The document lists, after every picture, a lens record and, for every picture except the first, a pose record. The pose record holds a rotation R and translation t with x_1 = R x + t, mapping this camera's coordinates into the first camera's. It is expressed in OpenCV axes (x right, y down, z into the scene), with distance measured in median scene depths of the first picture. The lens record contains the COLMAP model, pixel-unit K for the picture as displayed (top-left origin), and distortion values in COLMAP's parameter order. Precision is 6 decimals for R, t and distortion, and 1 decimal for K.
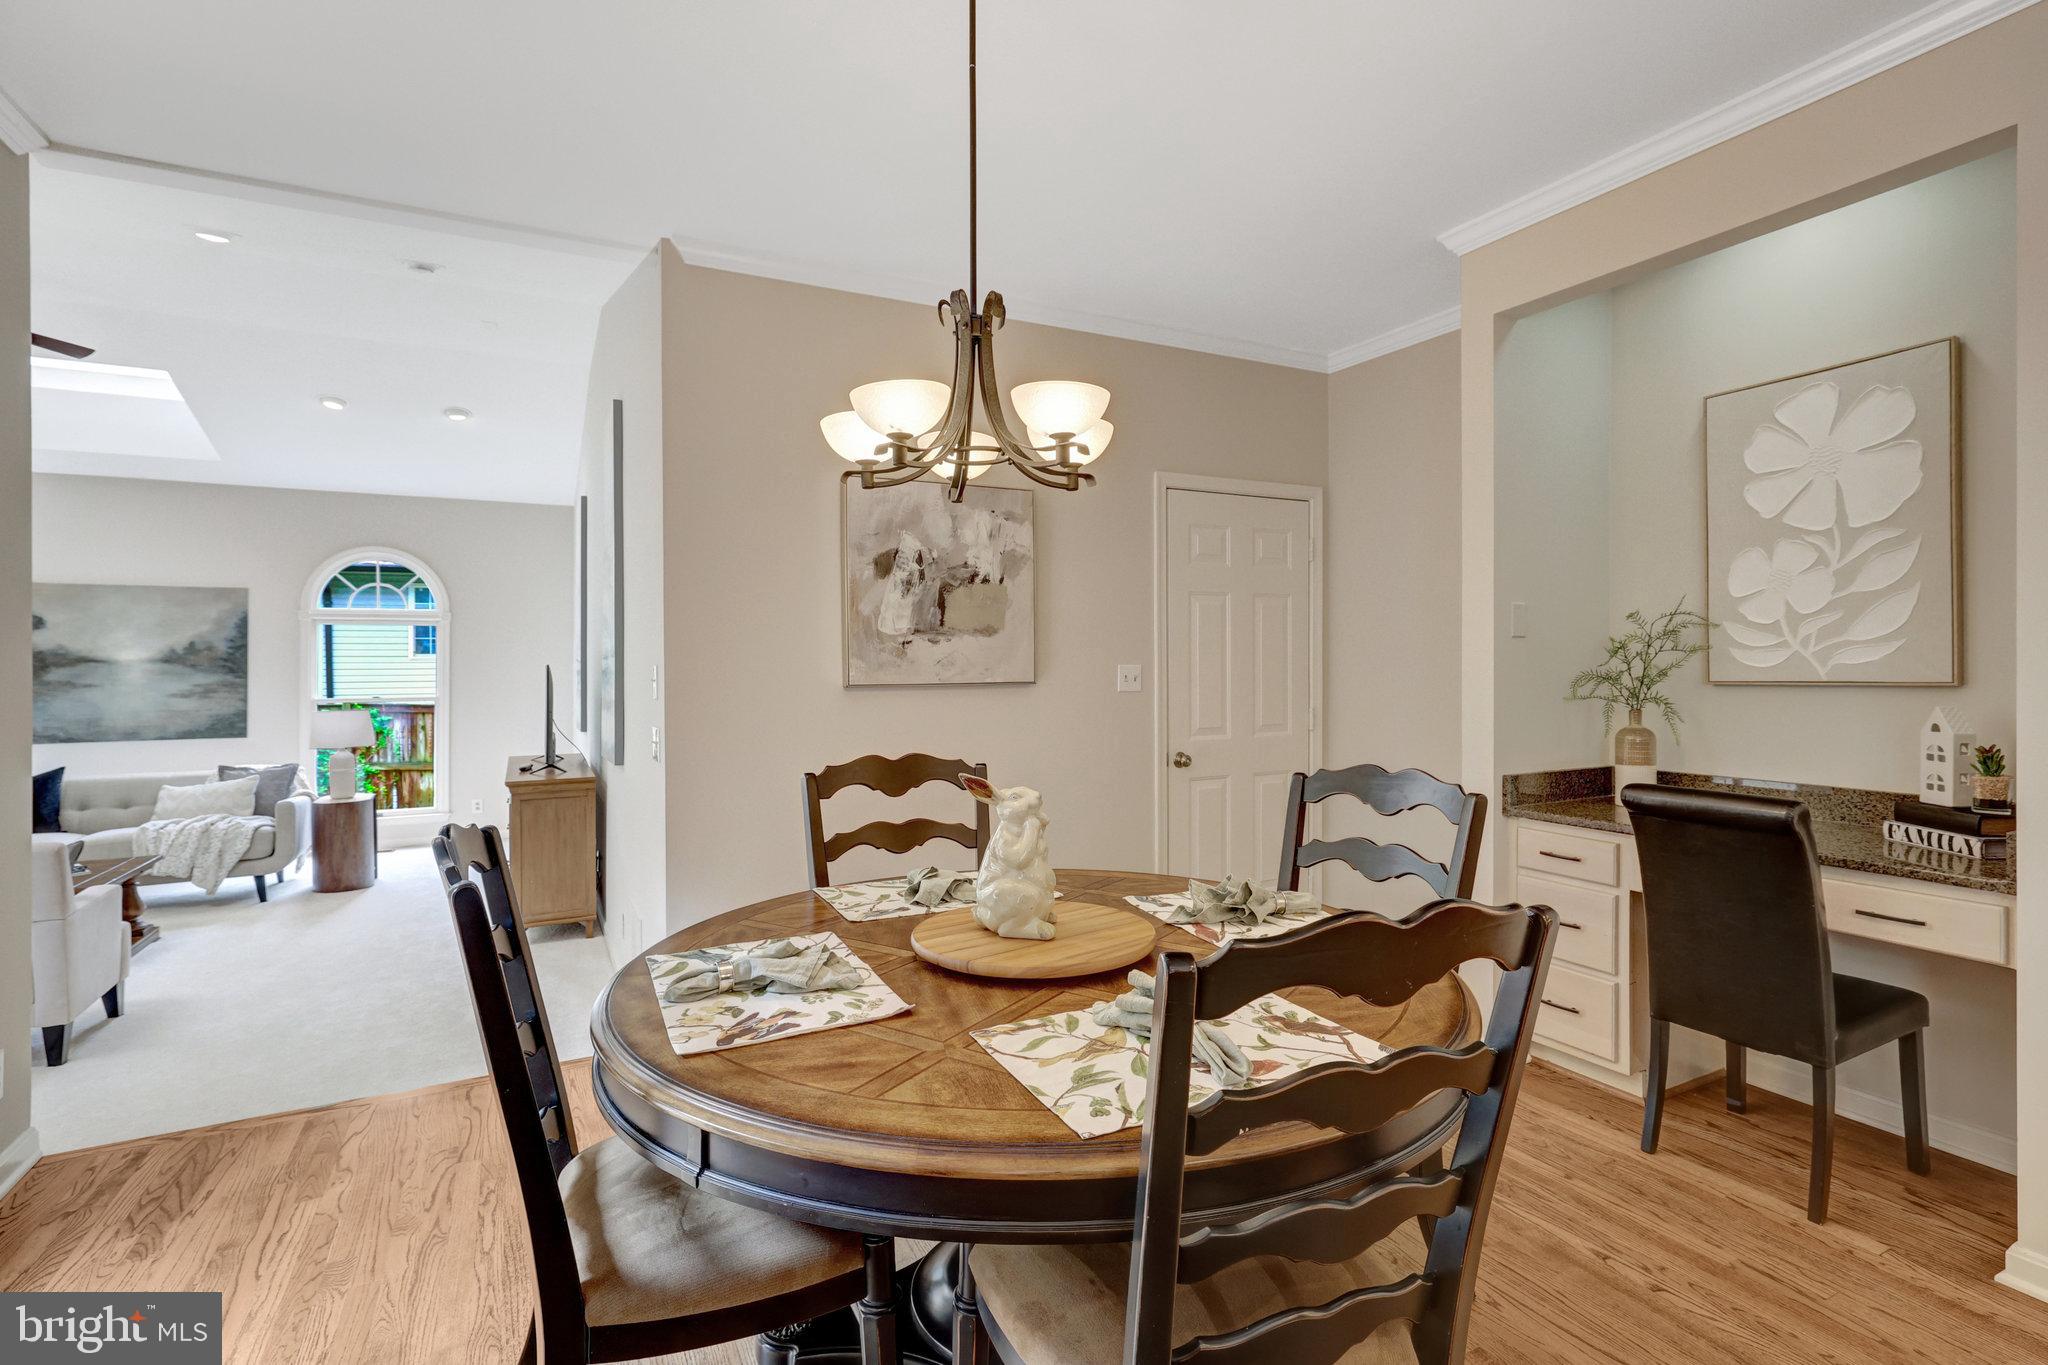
lens RADIAL K [[961.5, 0, 1014.0], [0, 961.5, 662.6], [0, 0, 1]] dist [-0.003056, -0.000629]
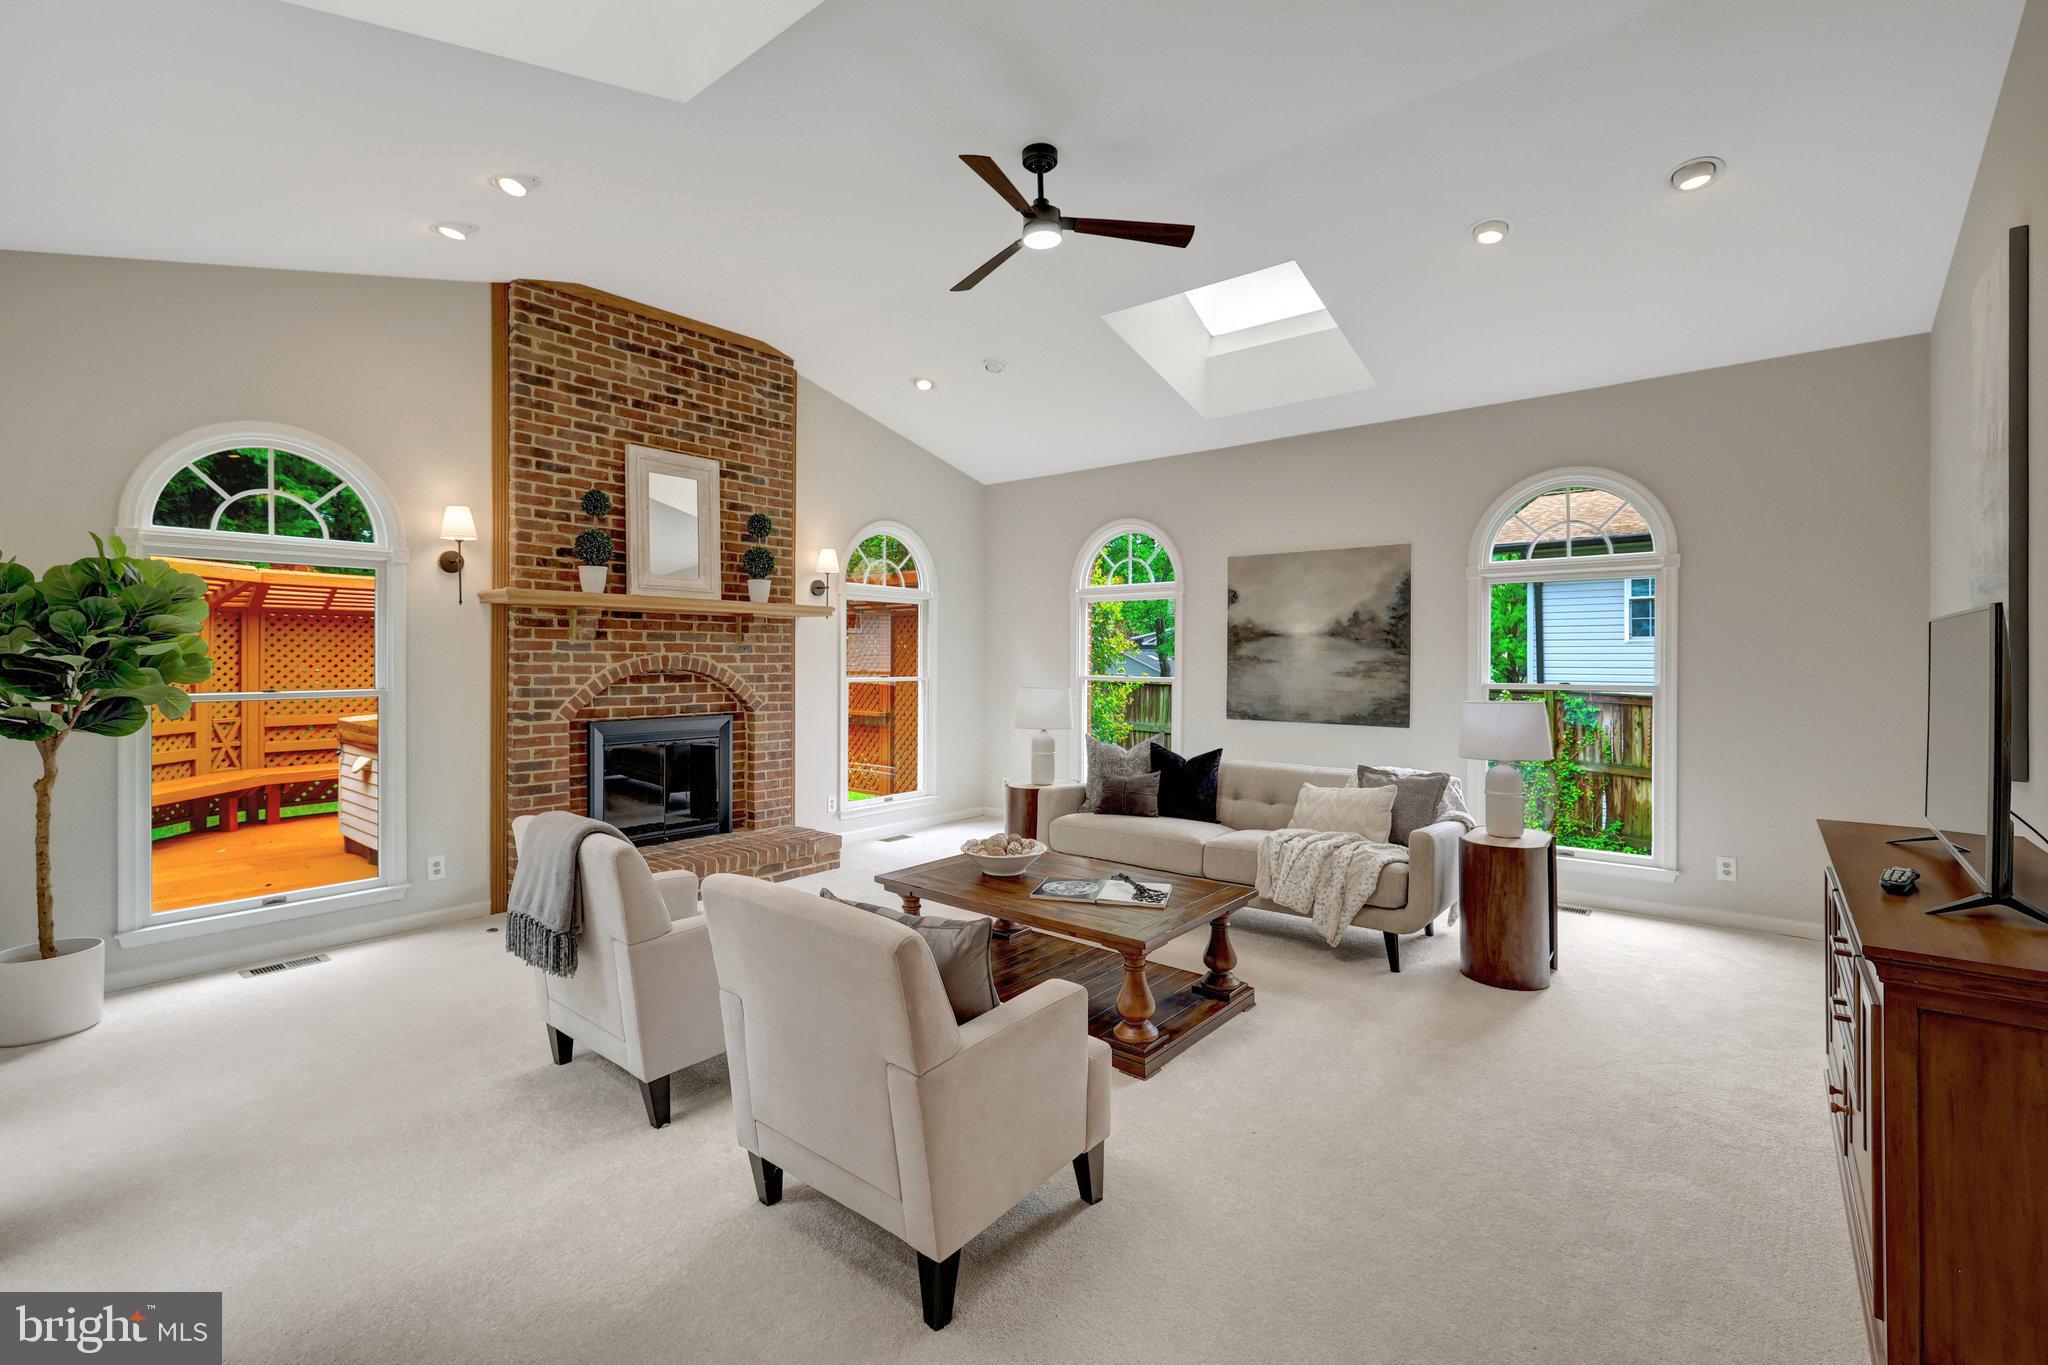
lens RADIAL K [[889.8, 0, 1037.8], [0, 889.8, 644.6], [0, 0, 1]] dist [0.003368, -0.000123]
pose [[0.409446, -0.004674, -0.912322, -0.249228], [-0.004122, 0.999967, -0.006973, 0.014529], [0.912325, 0.006615, 0.409413, 0.417121]]
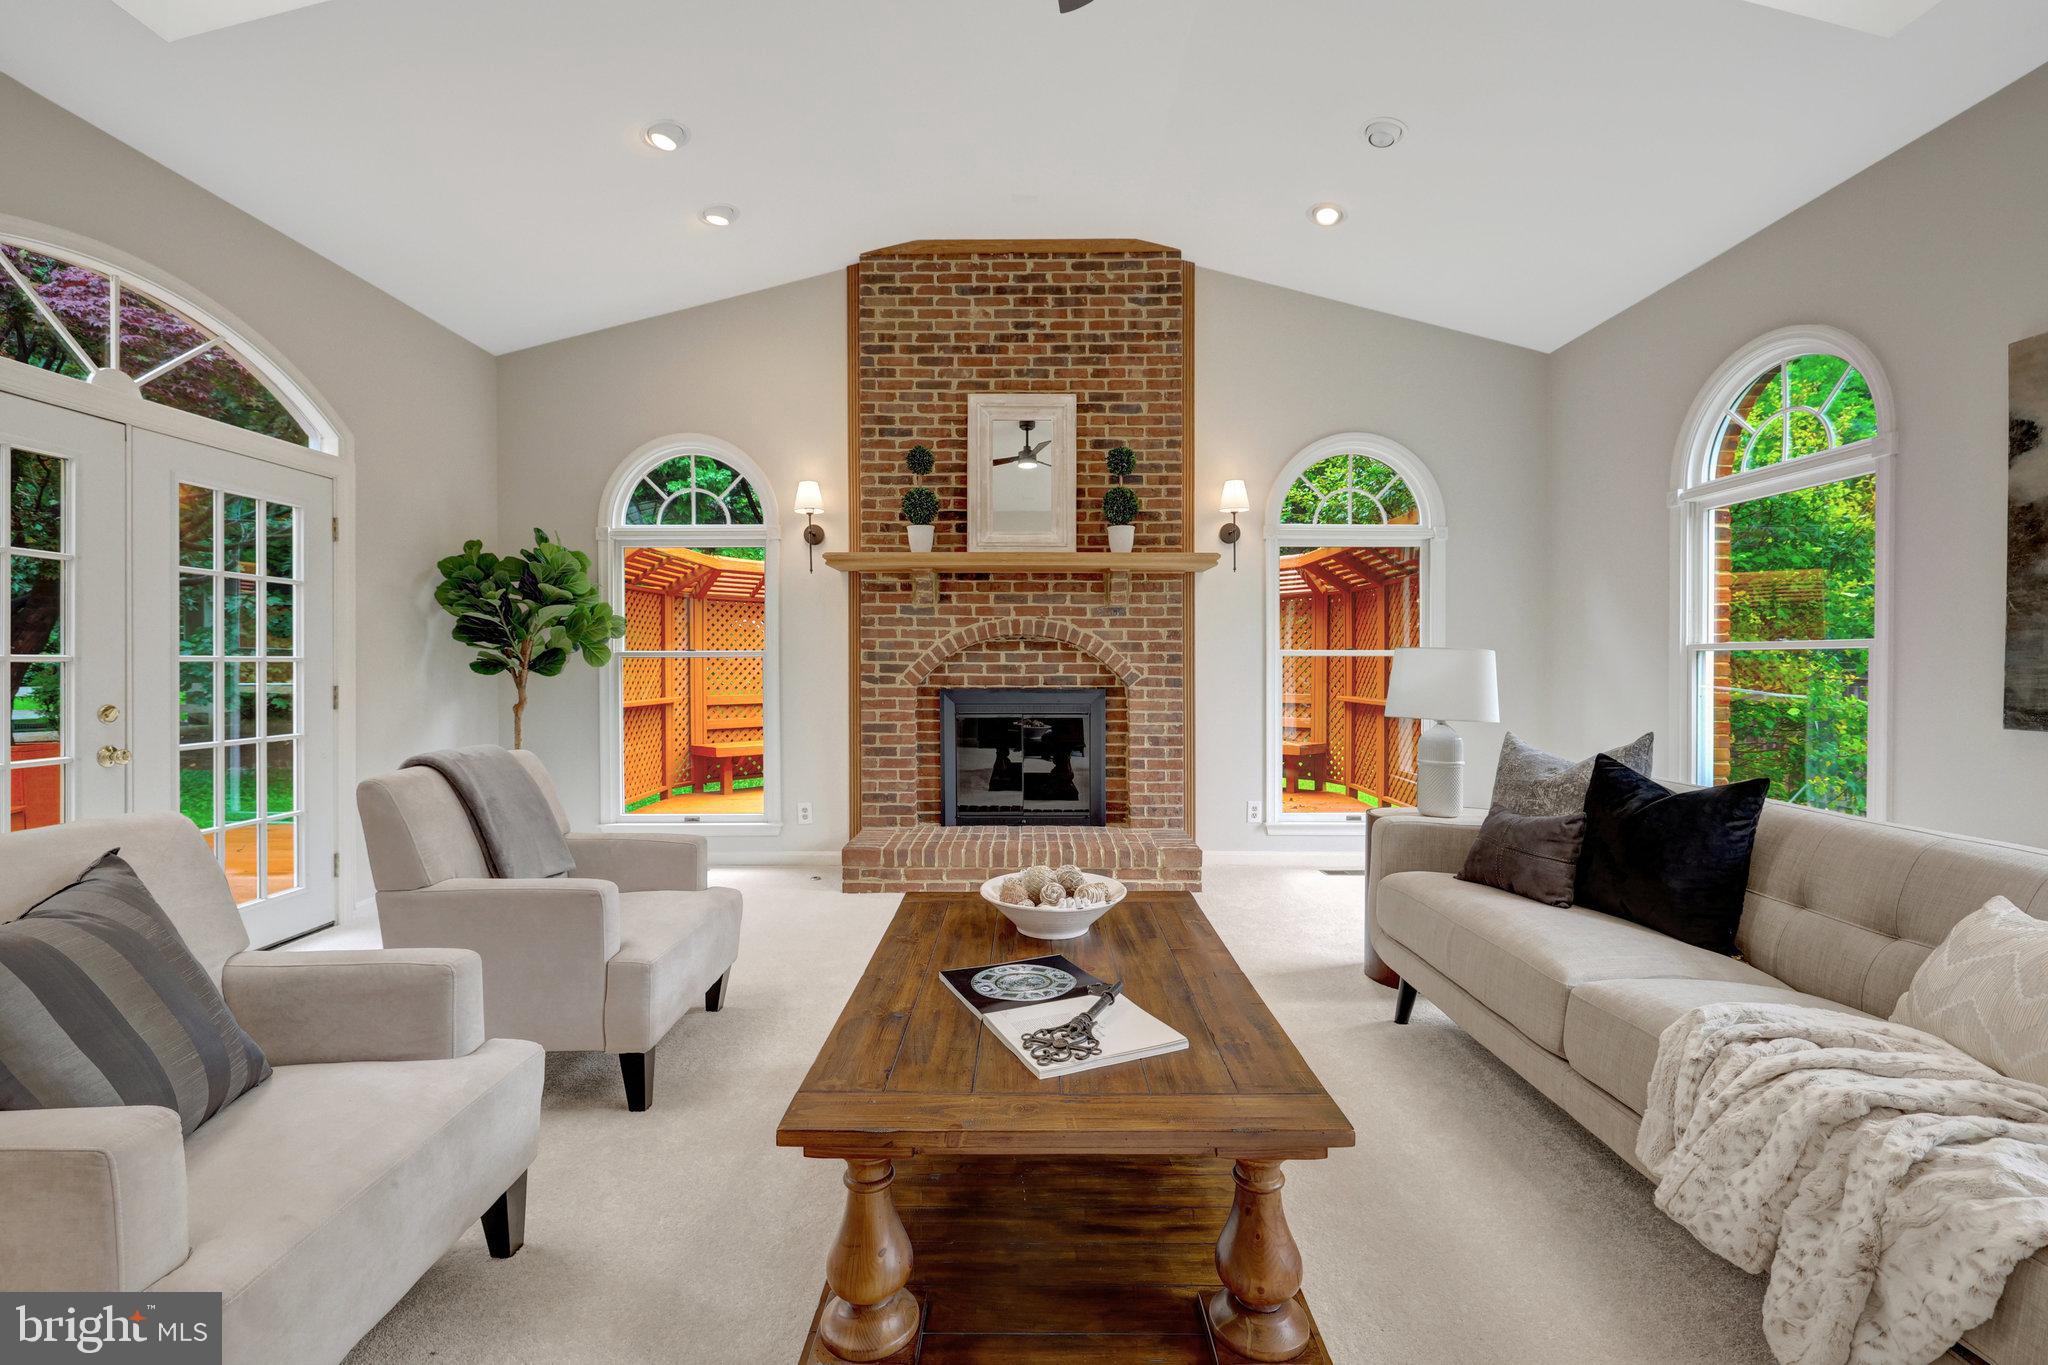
lens RADIAL K [[889.8, 0, 1024.5], [0, 889.8, 662.0], [0, 0, 1]] dist [0.003368, -0.000123]
pose [[-0.454009, 0.006338, -0.890974, -0.456806], [0.005624, 0.999975, 0.004248, 0.049441], [0.890979, -0.003083, -0.454034, 0.752553]]
